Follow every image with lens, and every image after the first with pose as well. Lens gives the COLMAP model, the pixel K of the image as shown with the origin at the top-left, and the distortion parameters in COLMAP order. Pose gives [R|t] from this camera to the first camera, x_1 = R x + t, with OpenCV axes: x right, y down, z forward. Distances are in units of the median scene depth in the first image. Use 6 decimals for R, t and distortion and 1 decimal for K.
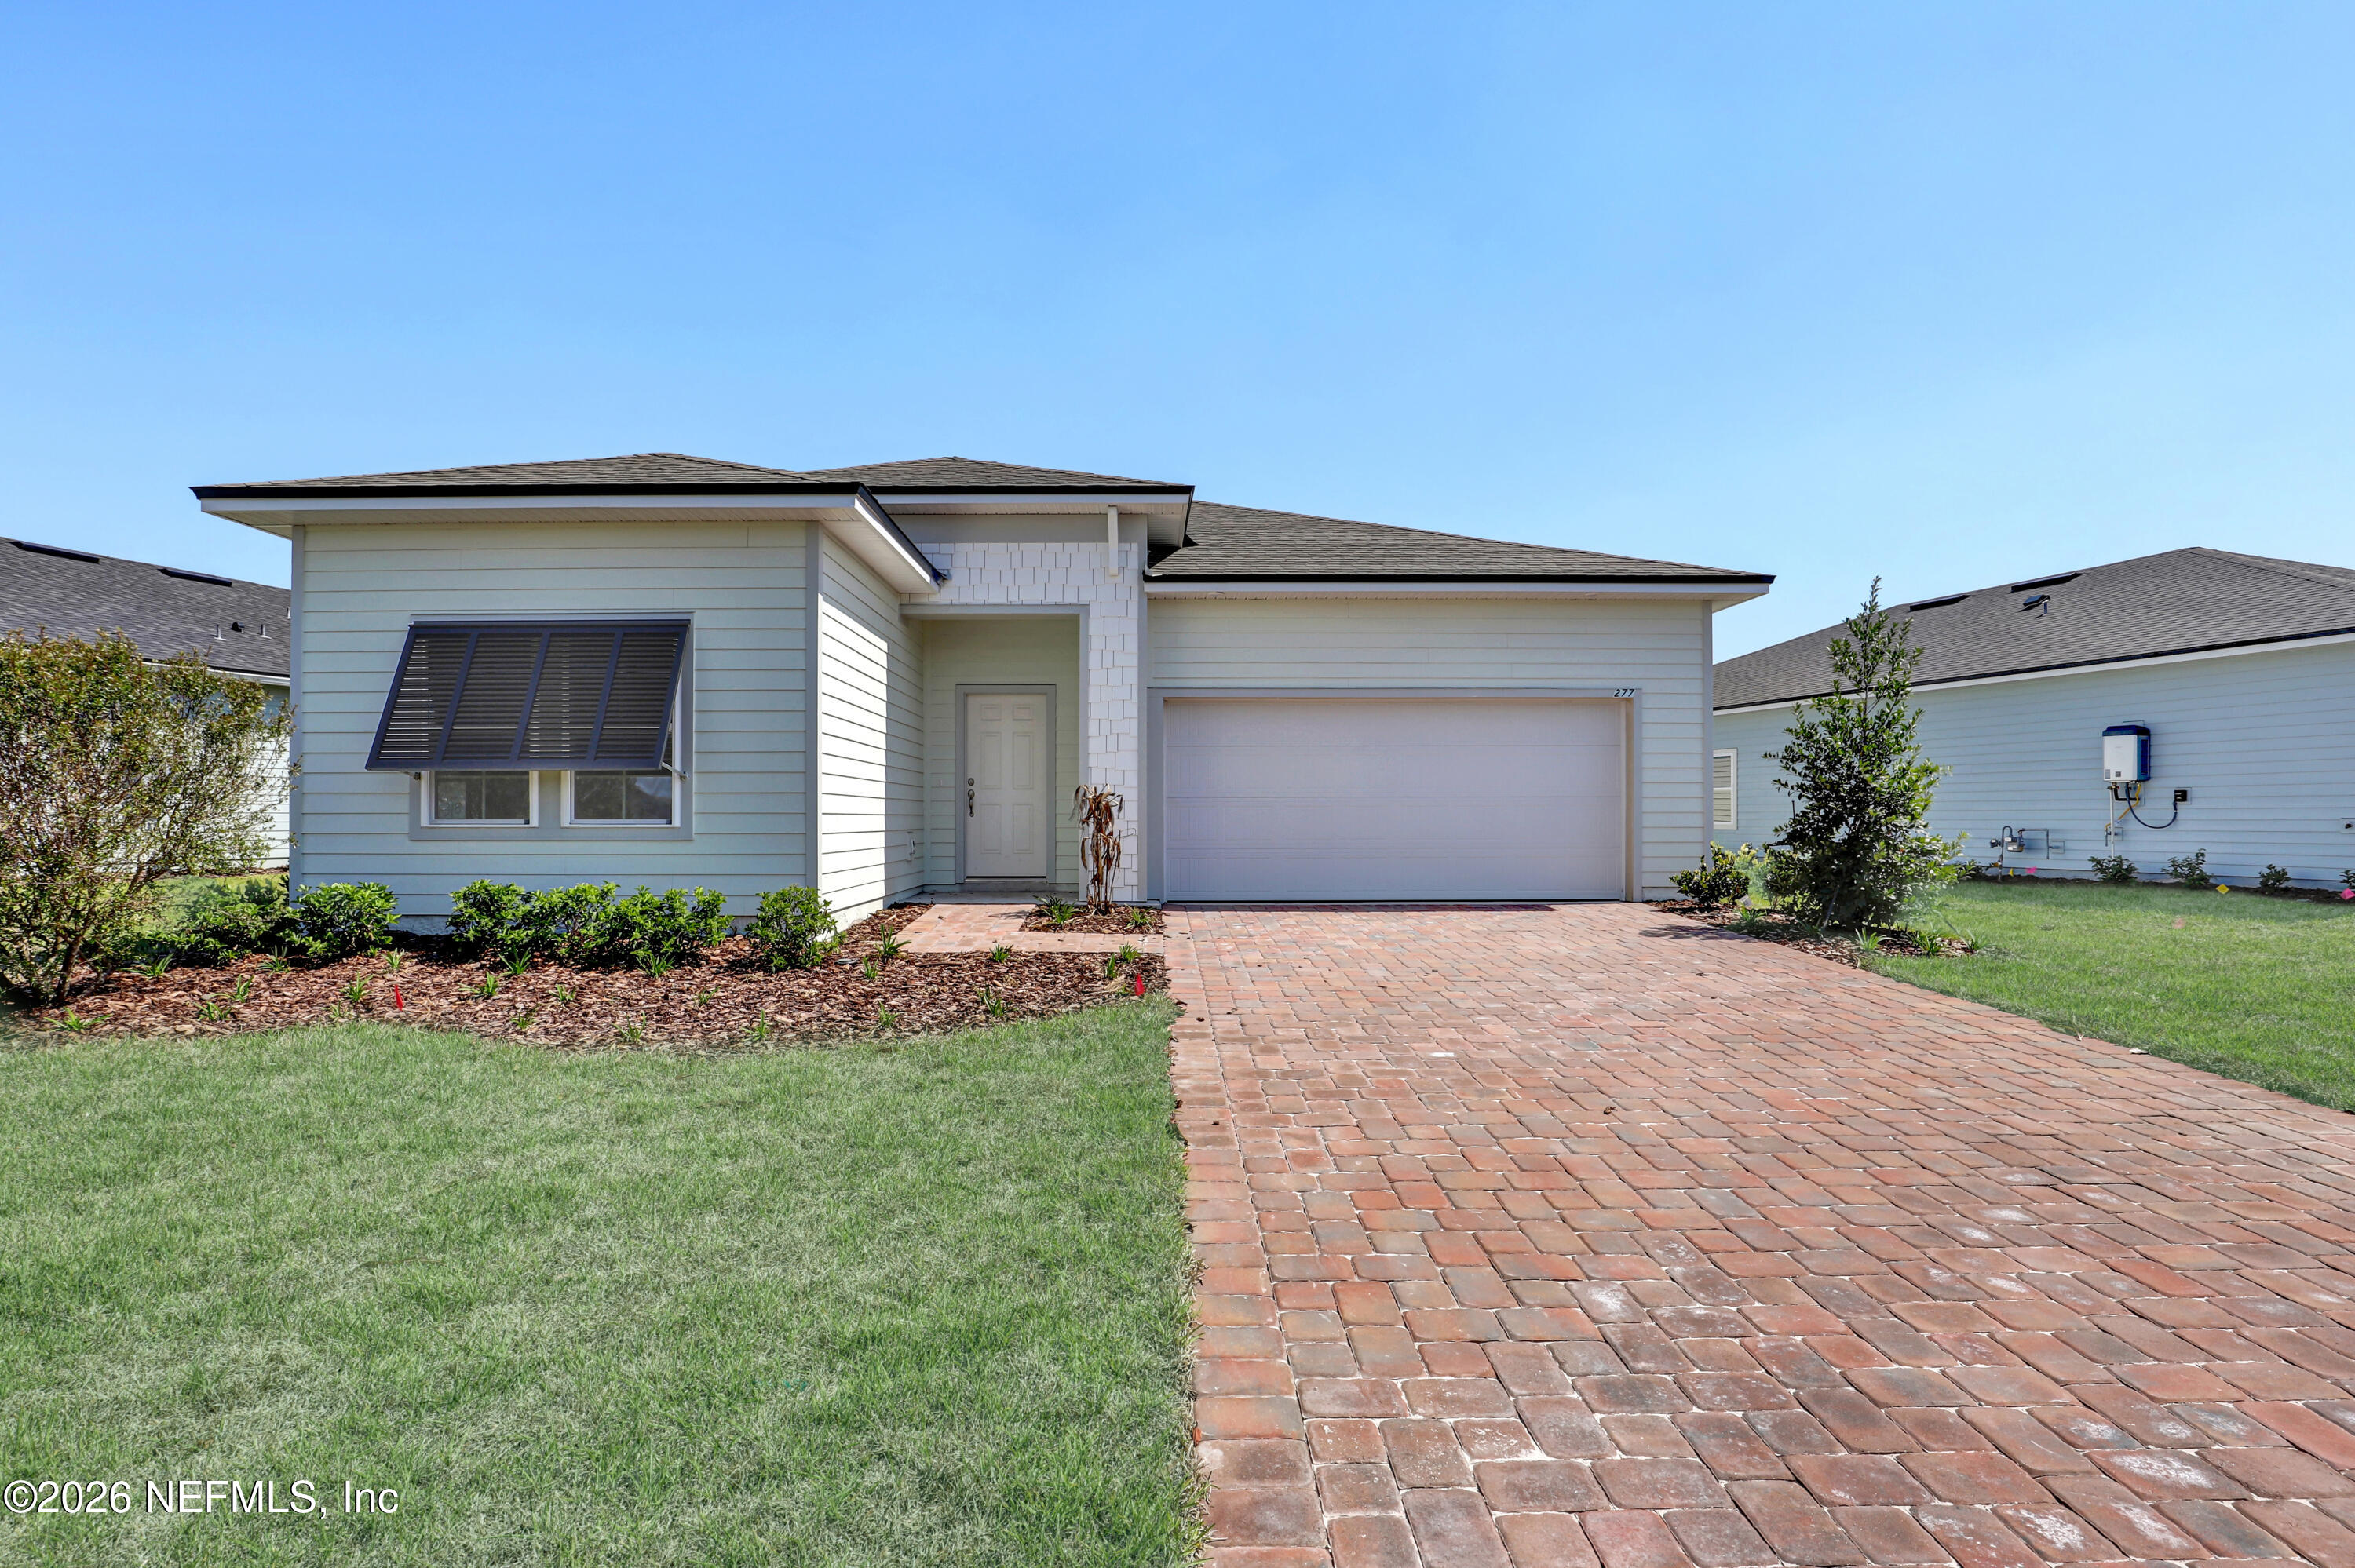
lens RADIAL K [[1099.1, 0, 1172.9], [0, 1099.1, 802.1], [0, 0, 1]] dist [-0.016905, -0.000233]
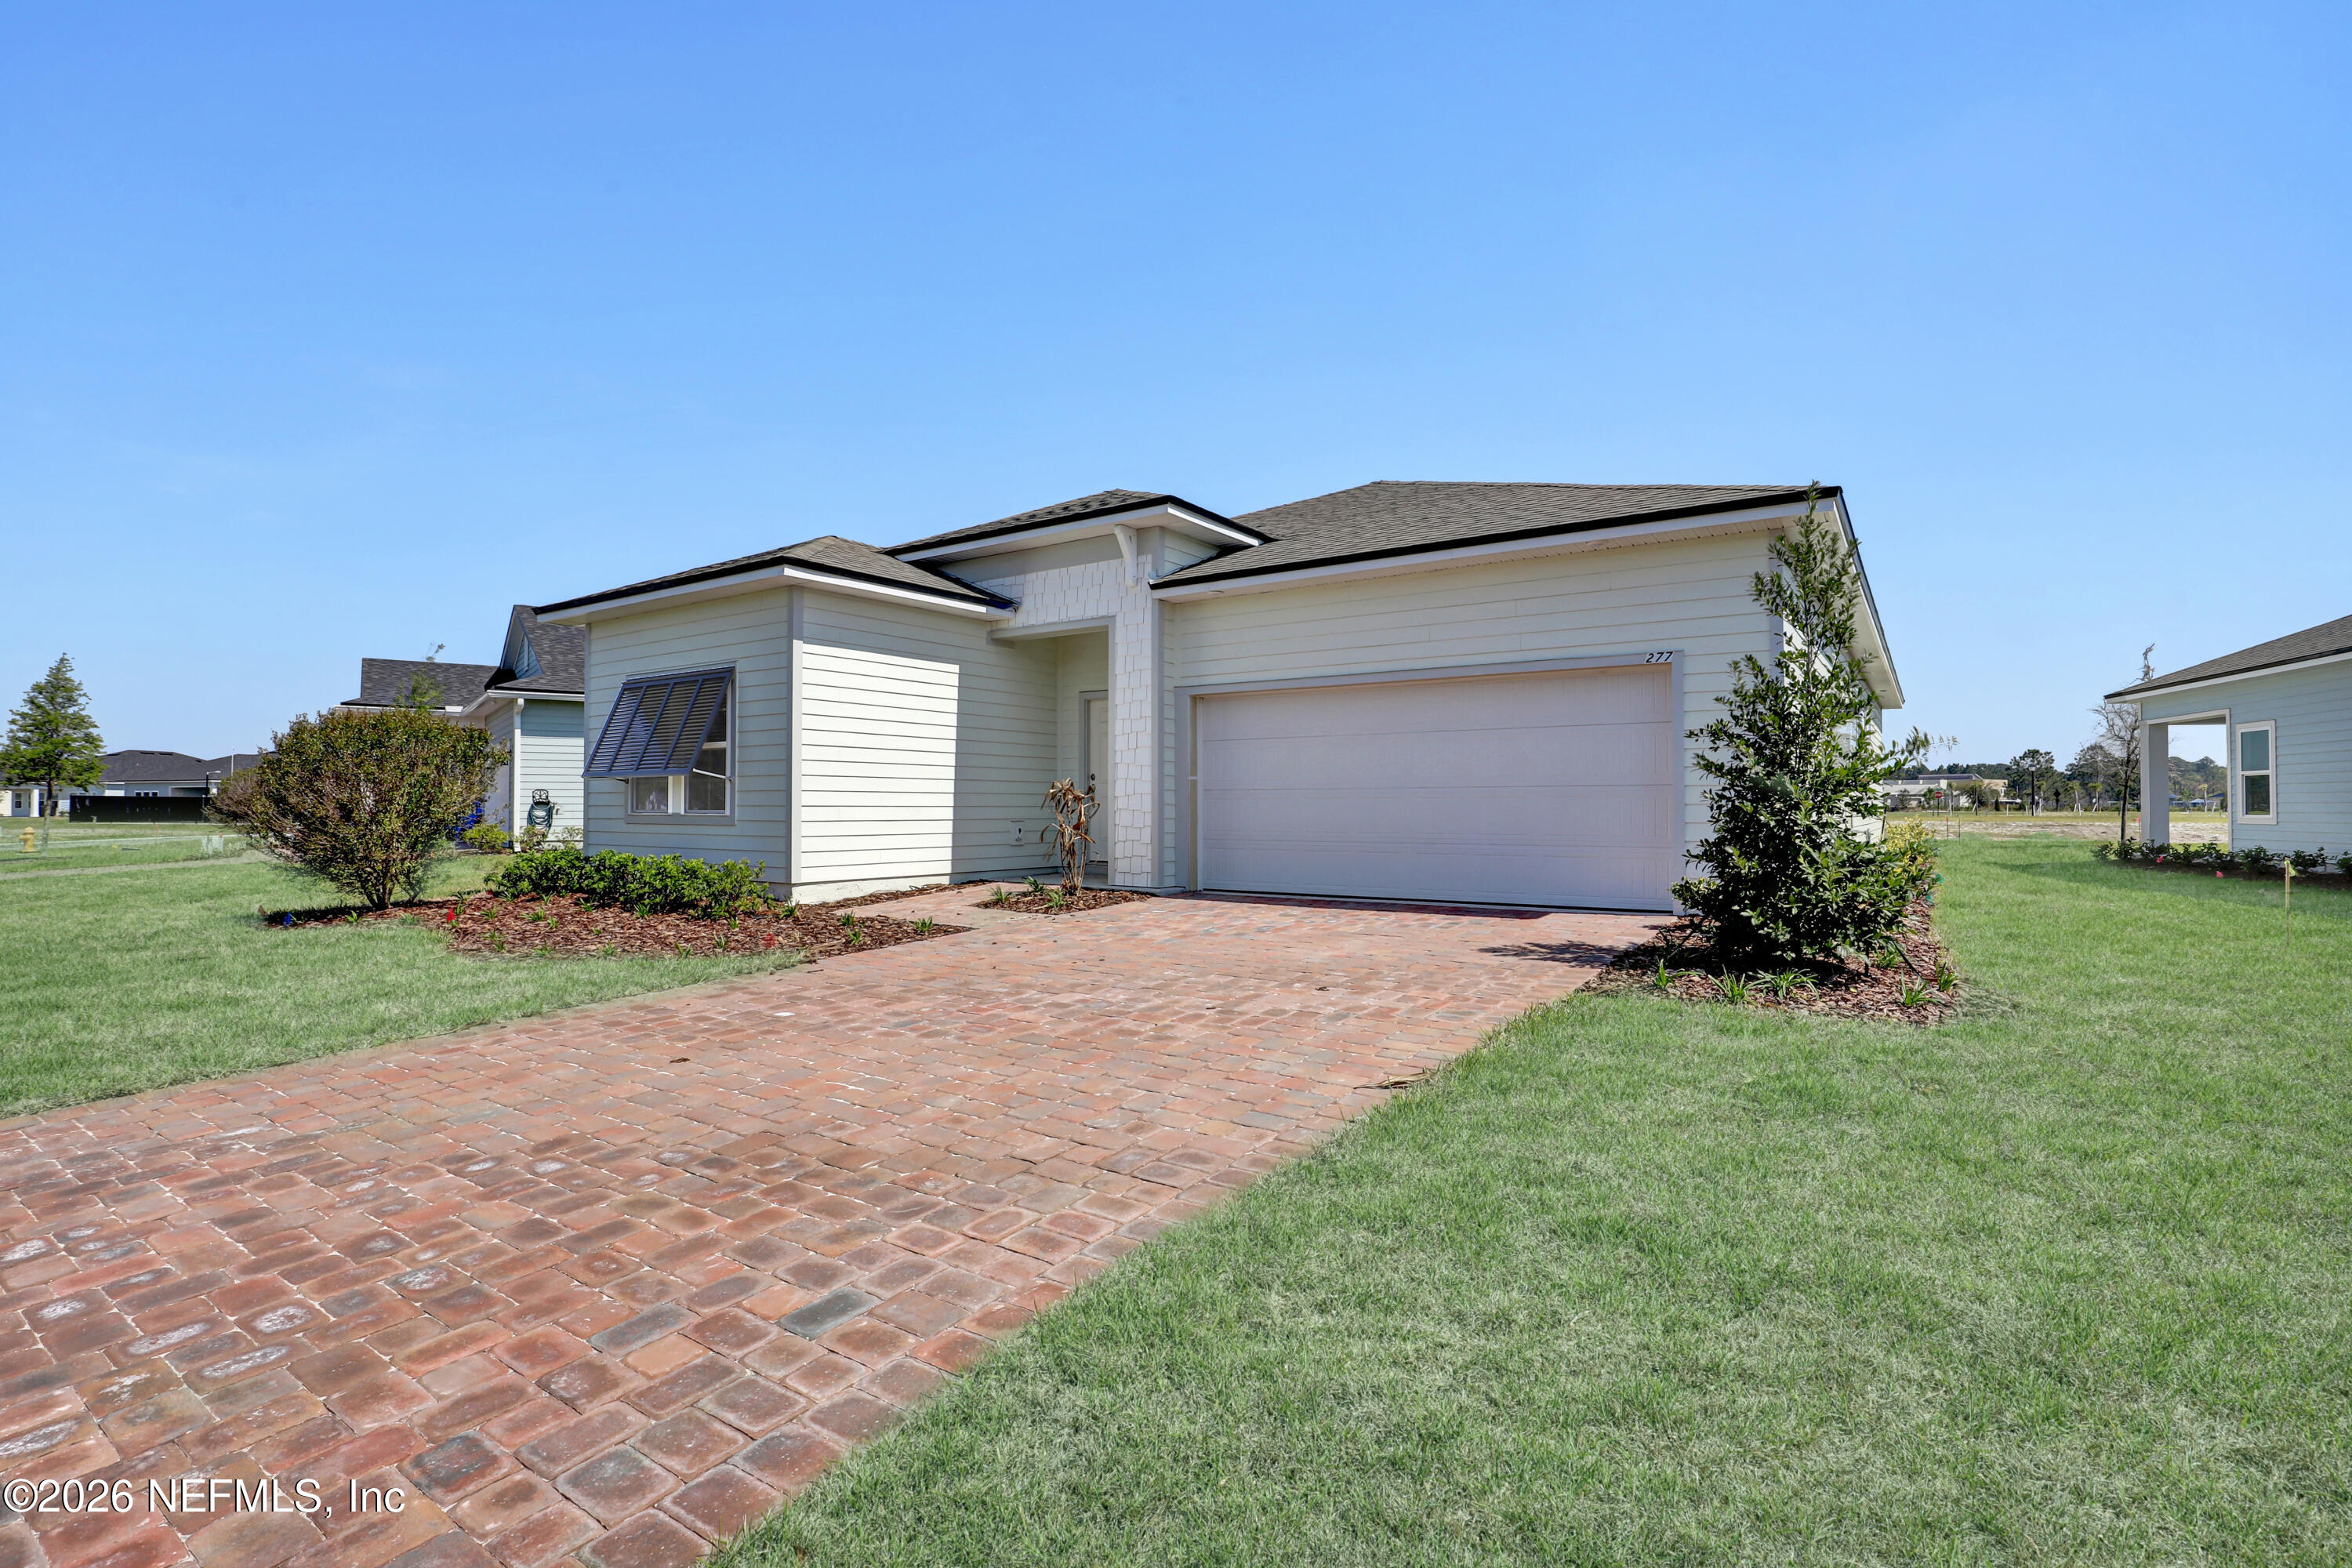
lens RADIAL K [[1097.8, 0, 1173.1], [0, 1097.8, 777.3], [0, 0, 1]] dist [-0.016905, -0.000233]
pose [[0.819731, -0.012880, -0.572604, 0.601349], [0.005410, 0.999877, -0.014747, -0.001353], [0.572723, 0.008991, 0.819700, 0.132841]]
